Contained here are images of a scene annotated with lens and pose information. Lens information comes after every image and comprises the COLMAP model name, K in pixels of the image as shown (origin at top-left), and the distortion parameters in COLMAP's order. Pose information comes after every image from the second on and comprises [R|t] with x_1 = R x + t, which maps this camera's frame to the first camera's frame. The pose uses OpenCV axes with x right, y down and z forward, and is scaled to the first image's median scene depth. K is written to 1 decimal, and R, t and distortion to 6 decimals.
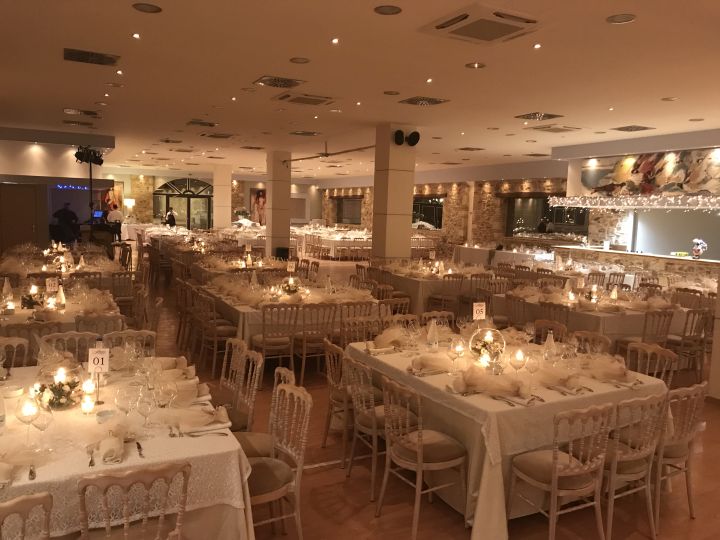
lens RADIAL K [[579.9, 0, 360.0], [0, 579.9, 270.0], [0, 0, 1]] dist [0.030179, -0.013187]
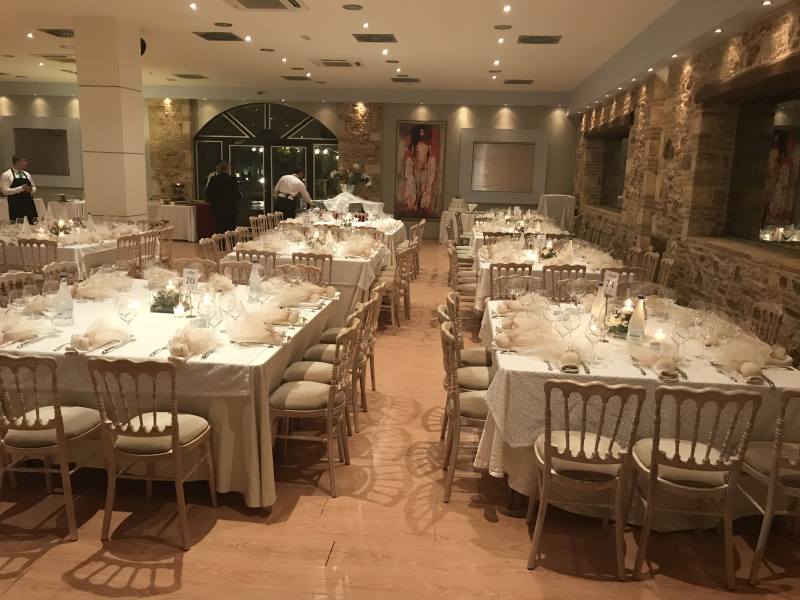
lens RADIAL K [[644.4, 0, 400.0], [0, 644.4, 300.0], [0, 0, 1]] dist [0.030179, -0.013187]
pose [[0.820699, 0.102962, -0.562006, 0.094801], [-0.062032, 0.993871, 0.091497, -0.053310], [0.567983, -0.040229, 0.822057, 0.608427]]
